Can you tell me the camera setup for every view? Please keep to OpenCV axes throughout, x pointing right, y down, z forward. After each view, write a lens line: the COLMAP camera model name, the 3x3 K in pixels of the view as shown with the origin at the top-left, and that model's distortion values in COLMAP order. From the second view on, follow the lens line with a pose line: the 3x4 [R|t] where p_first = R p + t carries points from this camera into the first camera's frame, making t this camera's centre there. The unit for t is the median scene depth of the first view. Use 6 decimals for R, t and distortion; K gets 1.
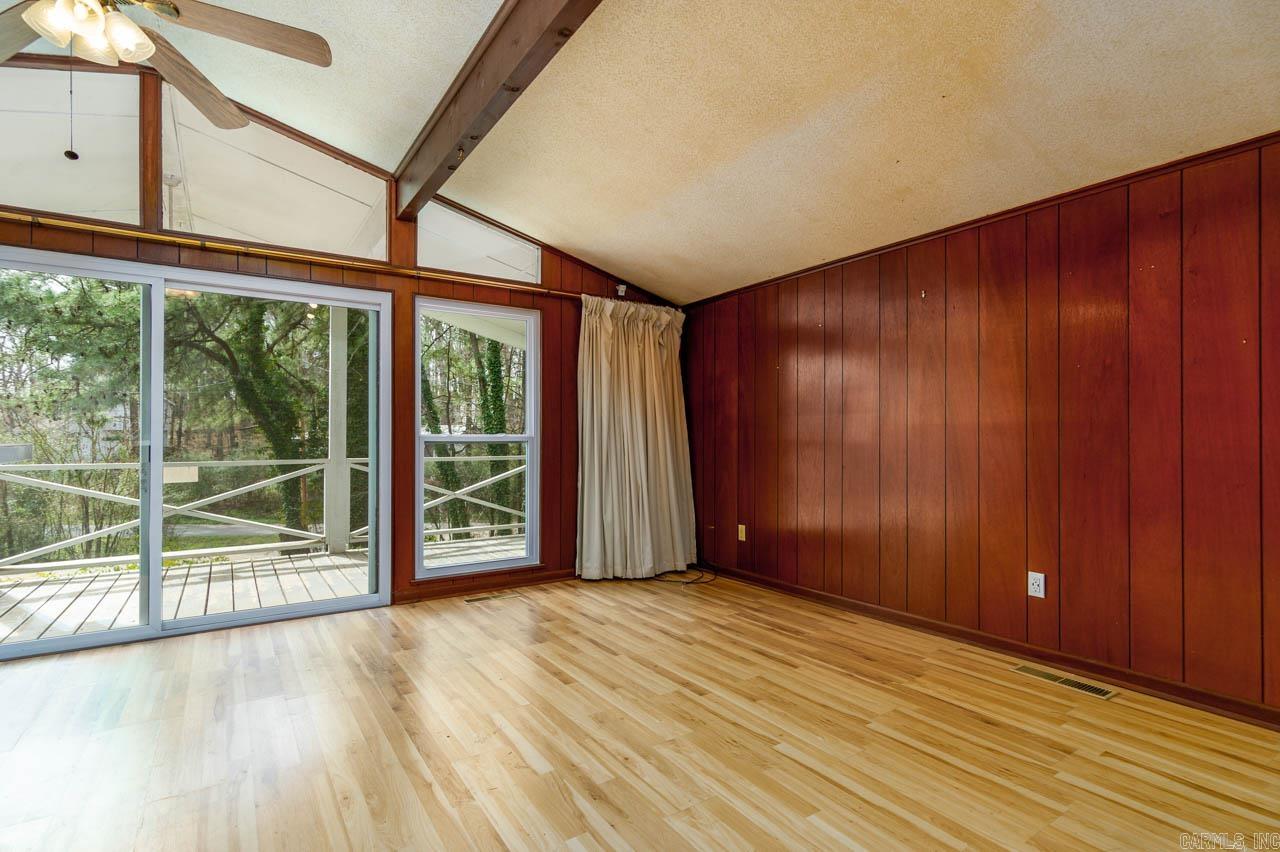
lens RADIAL K [[617.8, 0, 623.3], [0, 617.8, 441.3], [0, 0, 1]] dist [0.004893, 0.000633]
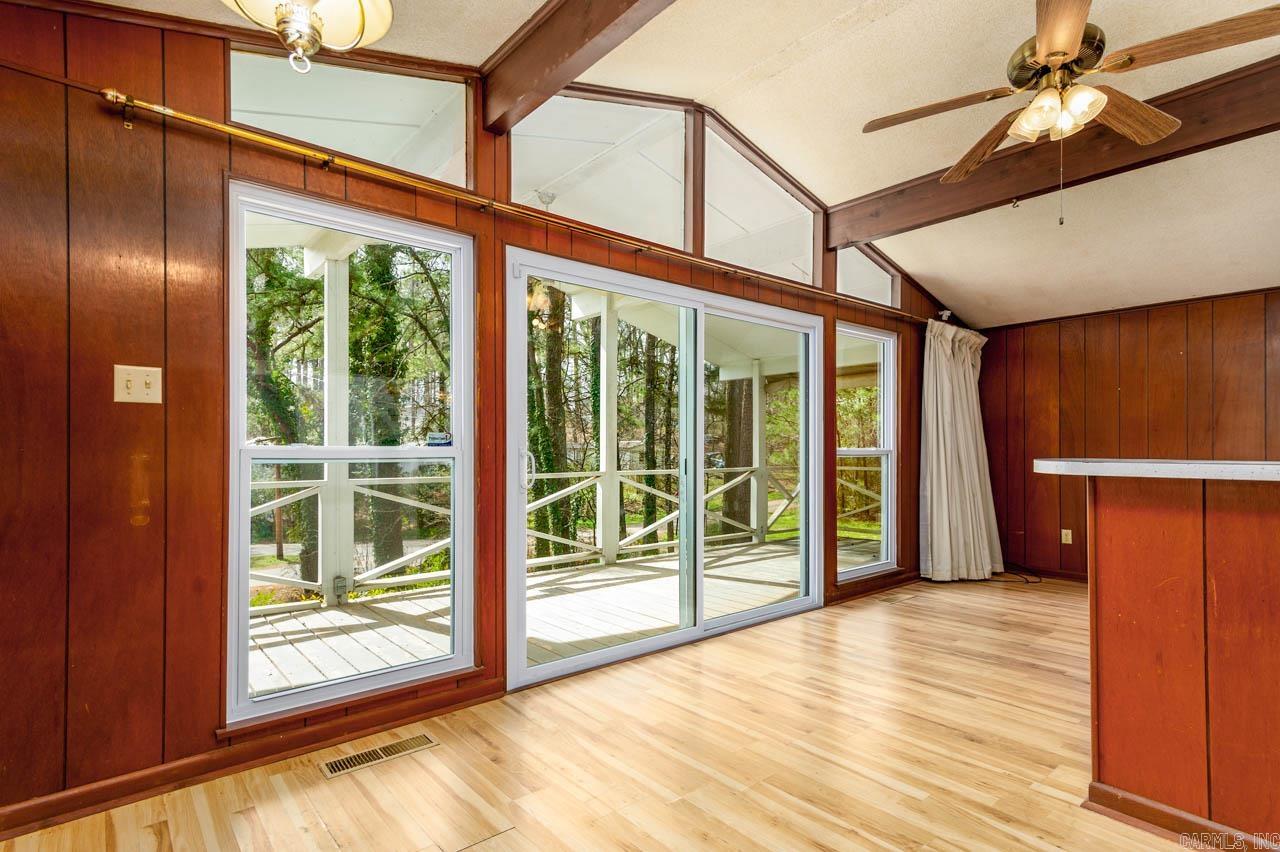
lens RADIAL K [[641.6, 0, 638.5], [0, 641.6, 437.8], [0, 0, 1]] dist [0.046505, -0.001938]
pose [[0.992272, 0.000053, 0.124083, -0.728216], [0.003773, 0.999524, -0.030605, 0.005532], [-0.124026, 0.030836, 0.991800, -0.067199]]
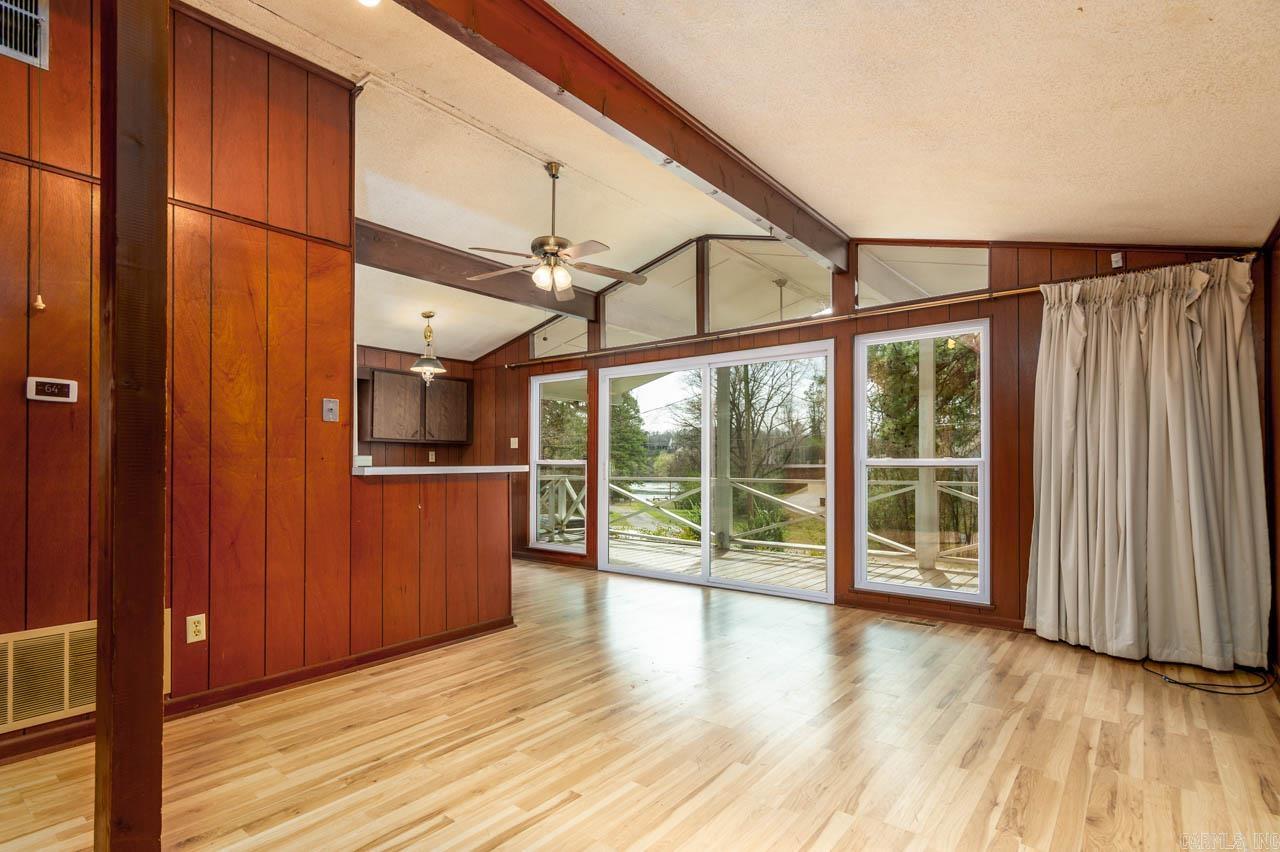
lens RADIAL K [[617.8, 0, 636.9], [0, 617.8, 450.4], [0, 0, 1]] dist [0.004893, 0.000633]
pose [[0.309376, -0.018867, -0.950753, 0.553050], [-0.006066, 0.999744, -0.021813, 0.001158], [0.950920, 0.012515, 0.309182, 0.246701]]
